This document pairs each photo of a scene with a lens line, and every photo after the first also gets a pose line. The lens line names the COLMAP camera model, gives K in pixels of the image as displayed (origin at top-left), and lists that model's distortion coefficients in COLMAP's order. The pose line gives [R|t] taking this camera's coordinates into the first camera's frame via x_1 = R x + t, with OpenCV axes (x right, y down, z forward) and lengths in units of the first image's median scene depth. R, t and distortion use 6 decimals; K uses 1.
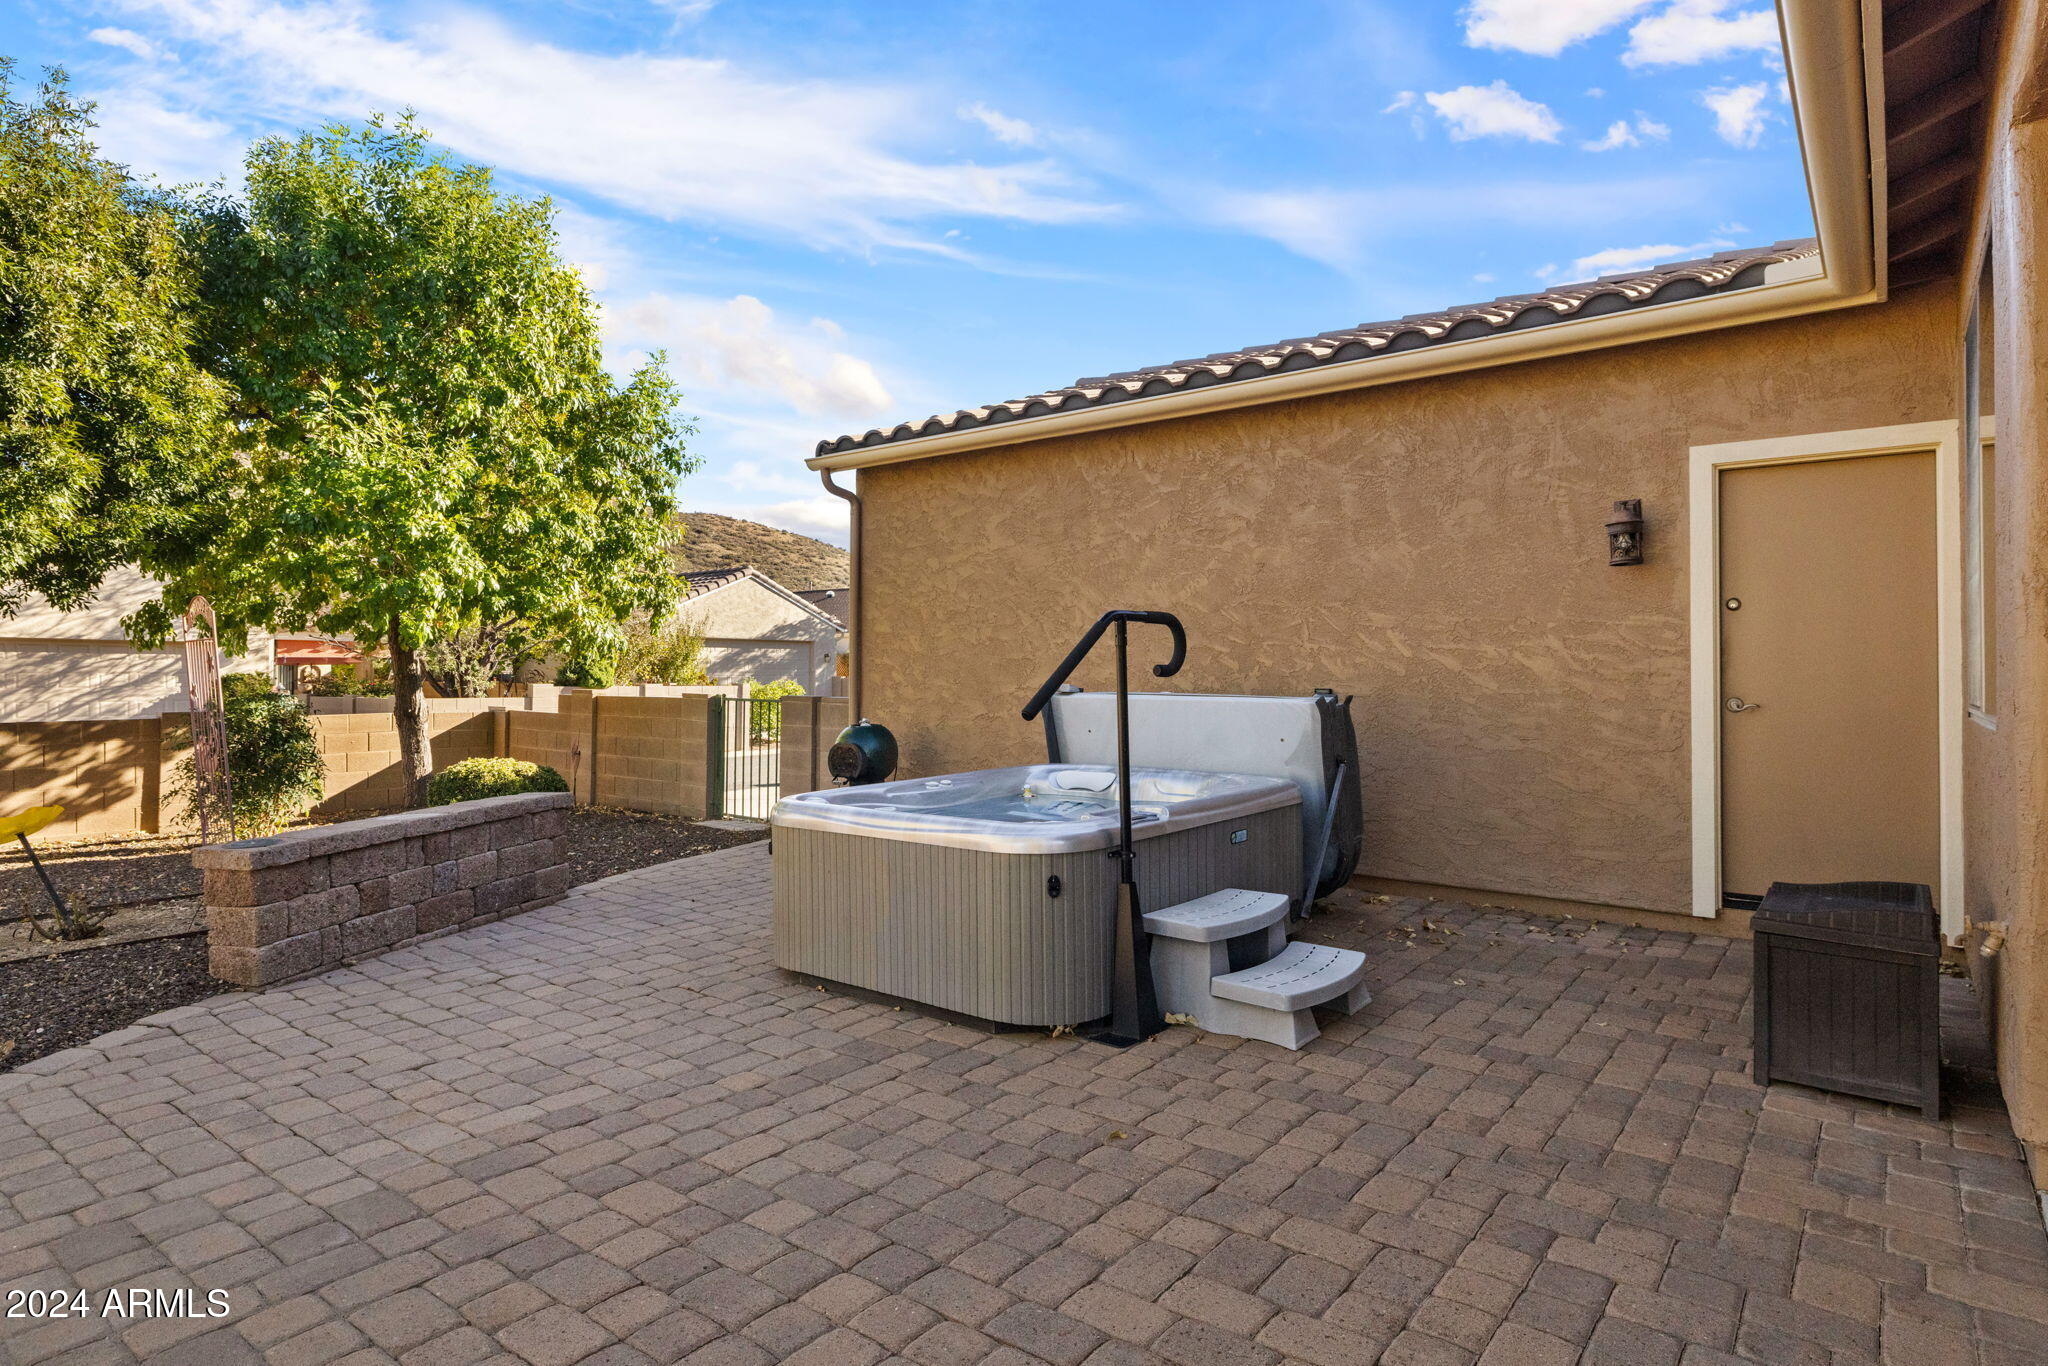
lens RADIAL K [[1092.4, 0, 1015.2], [0, 1092.4, 671.0], [0, 0, 1]] dist [-0.000699, -0.000422]
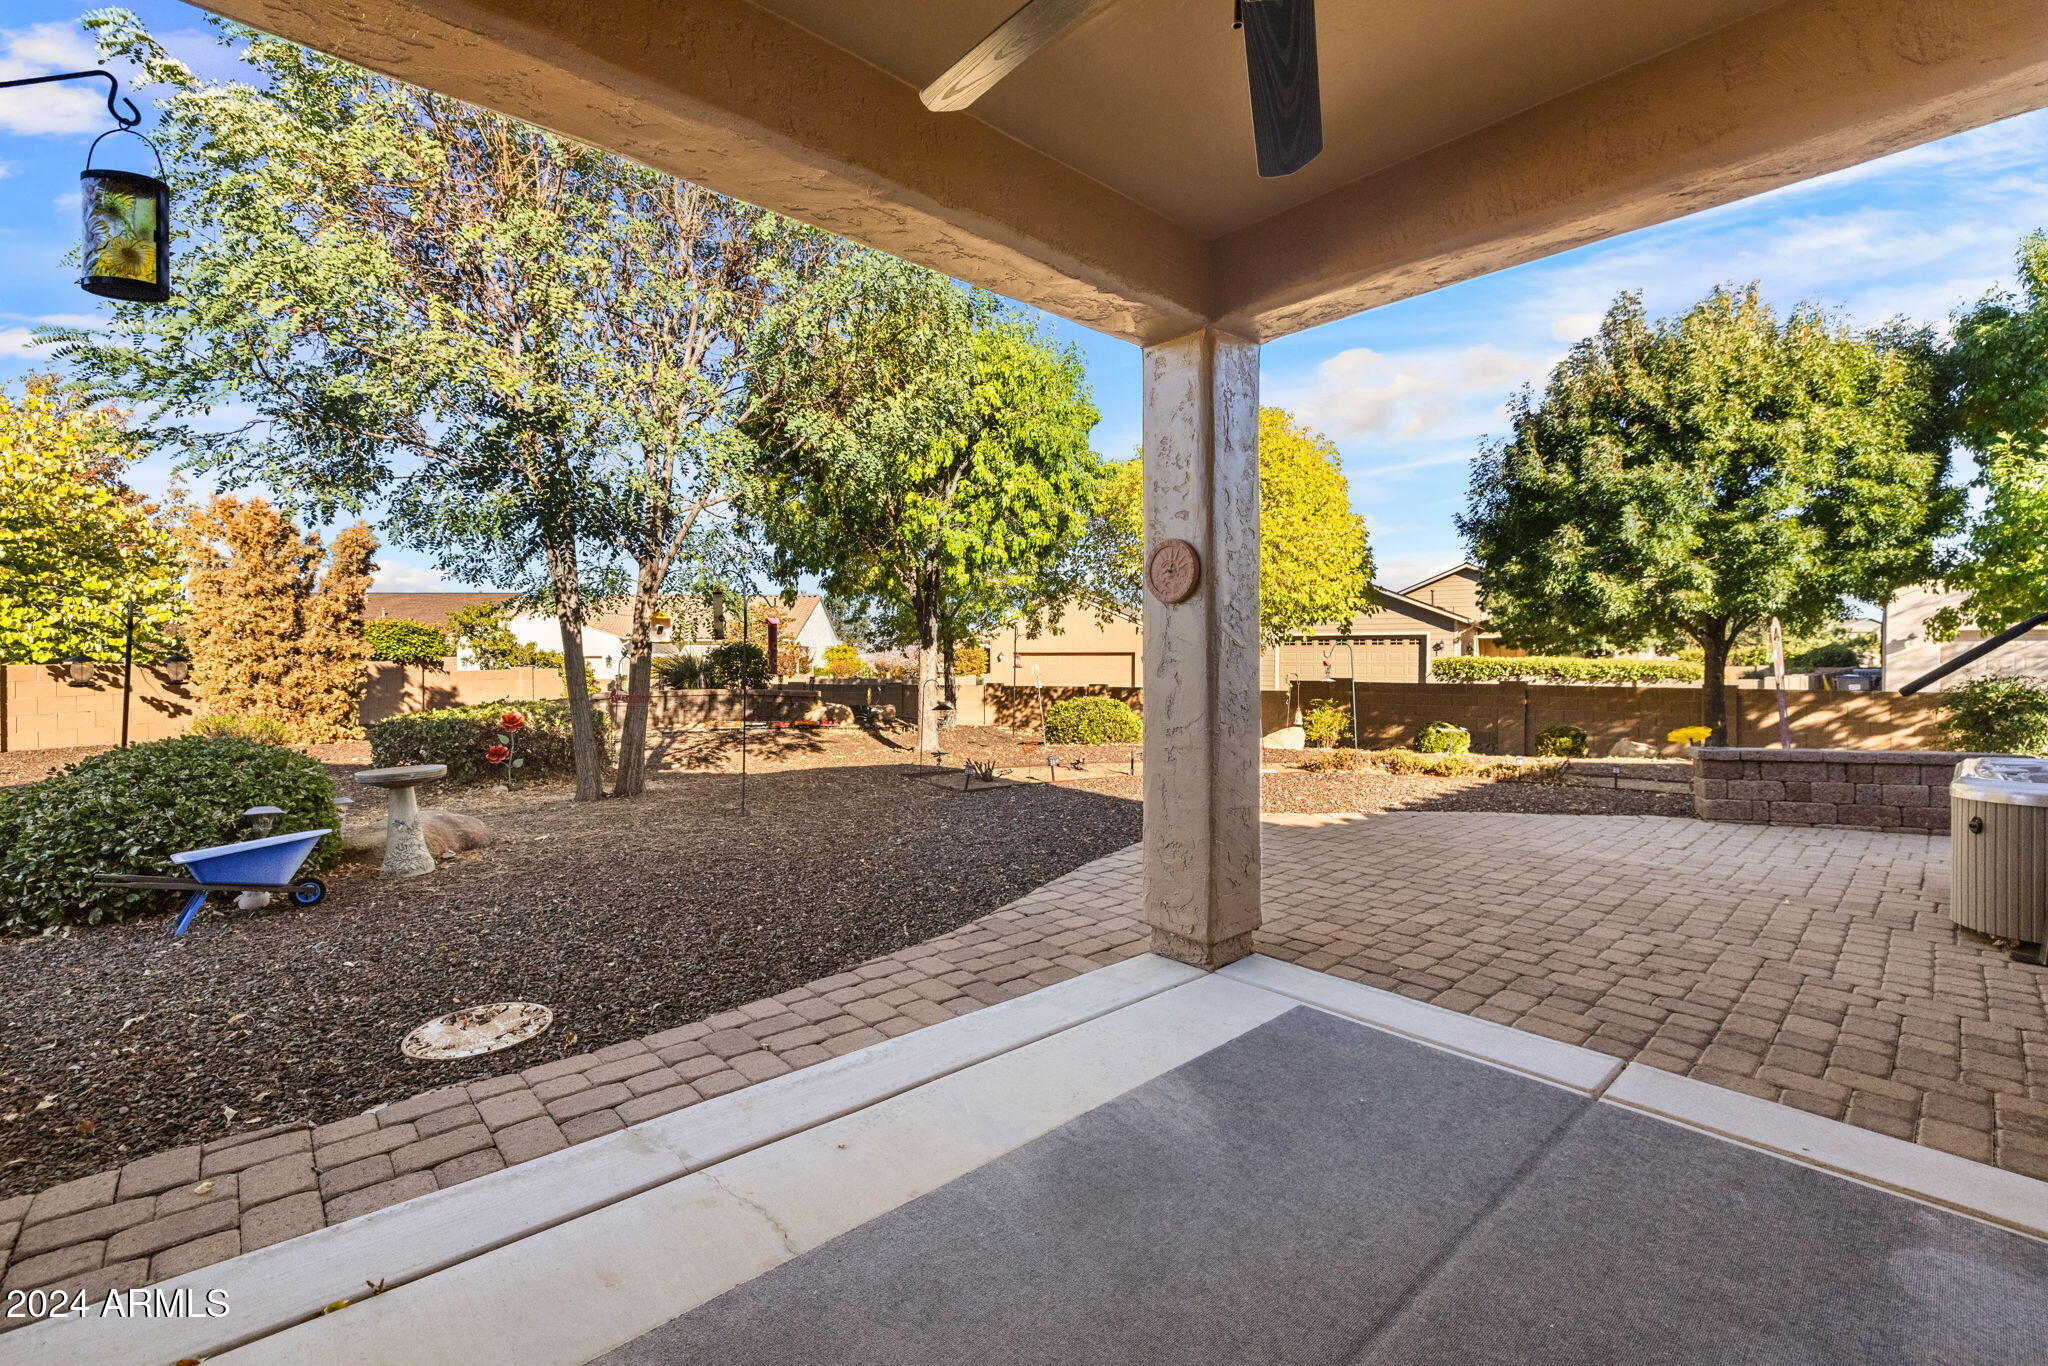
lens RADIAL K [[875.0, 0, 1030.7], [0, 875.0, 671.2], [0, 0, 1]] dist [-0.000253, -0.000058]
pose [[-0.142616, 0.015779, -0.989652, 1.116523], [0.003070, 0.999875, 0.015499, -0.009372], [0.989773, -0.000828, -0.142647, 0.013798]]
